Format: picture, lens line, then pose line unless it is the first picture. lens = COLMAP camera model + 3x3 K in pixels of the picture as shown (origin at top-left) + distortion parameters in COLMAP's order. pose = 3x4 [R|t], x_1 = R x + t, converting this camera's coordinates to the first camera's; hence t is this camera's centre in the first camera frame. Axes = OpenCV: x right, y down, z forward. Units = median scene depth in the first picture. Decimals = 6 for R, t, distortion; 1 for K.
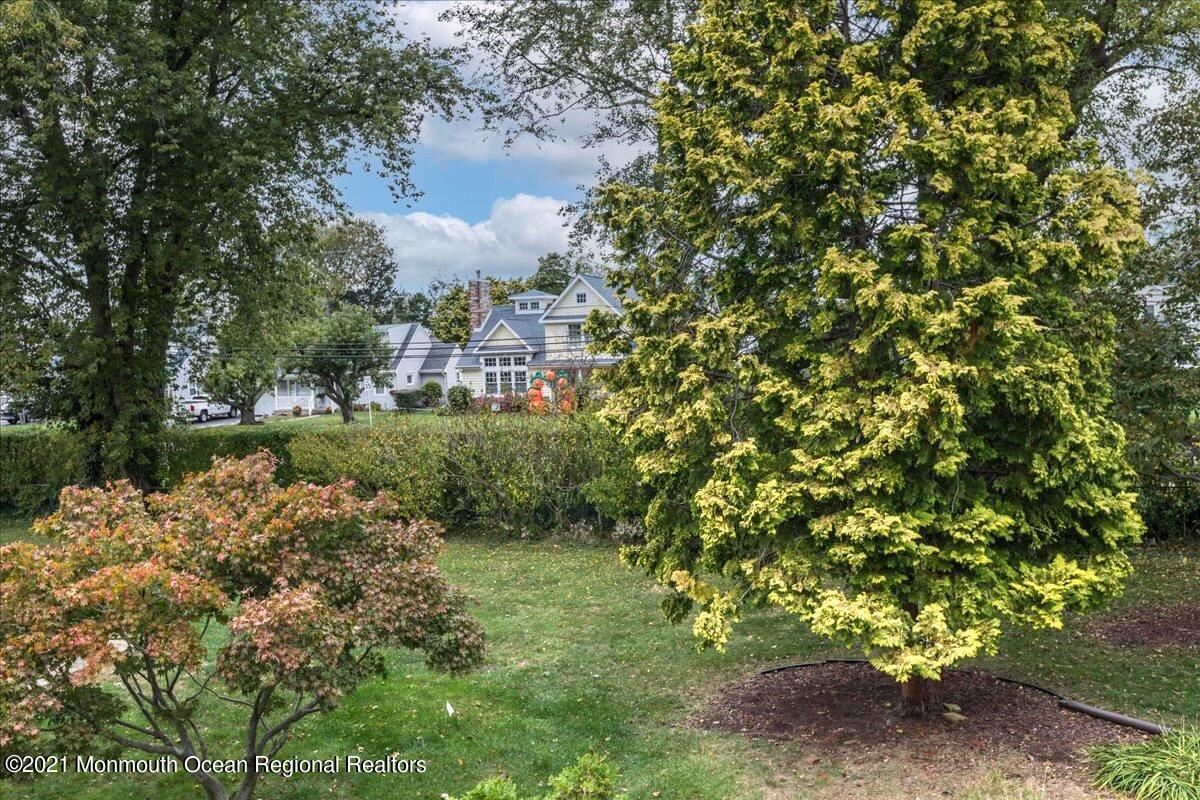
lens RADIAL K [[1144.6, 0, 601.3], [0, 1144.6, 407.1], [0, 0, 1]] dist [0.002332, 0.011457]
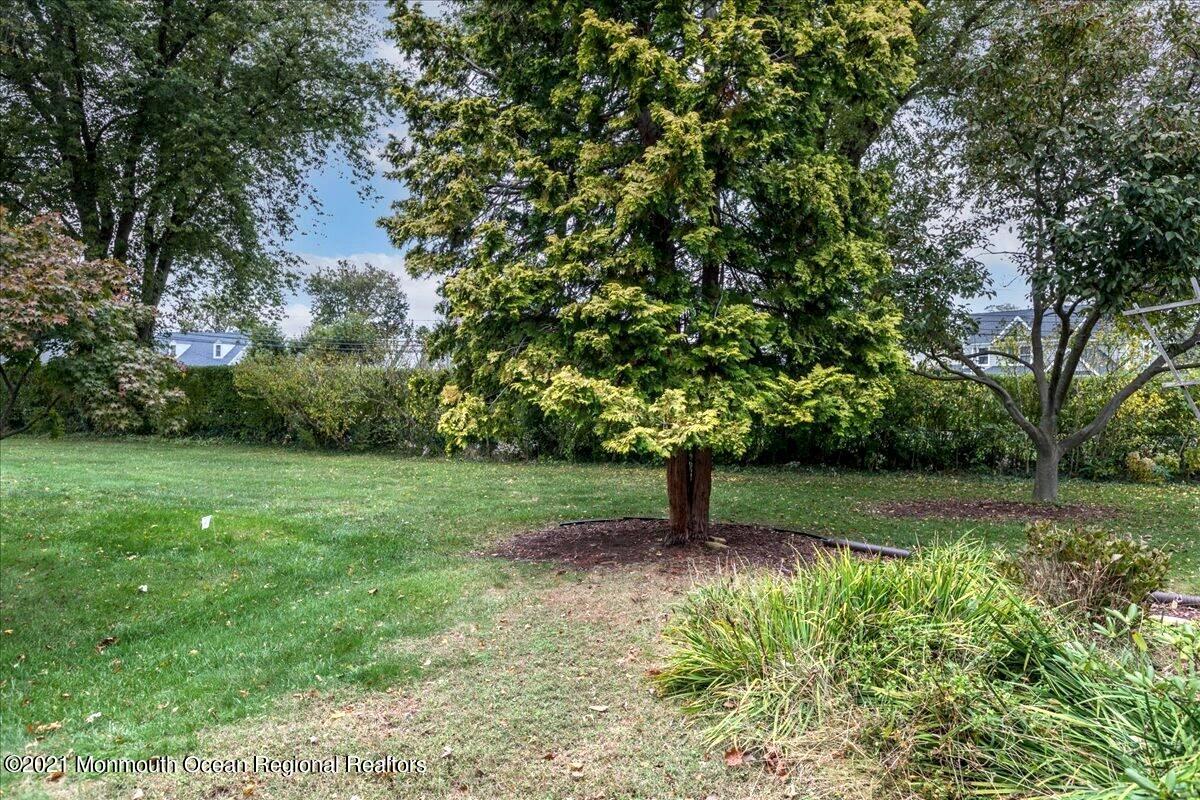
lens RADIAL K [[783.7, 0, 619.0], [0, 783.7, 405.2], [0, 0, 1]] dist [0.005324, -0.001358]
pose [[0.997237, 0.054556, 0.050417, 0.198007], [-0.051815, 0.997187, -0.054168, 0.206710], [-0.053230, 0.051406, 0.997258, 0.346367]]
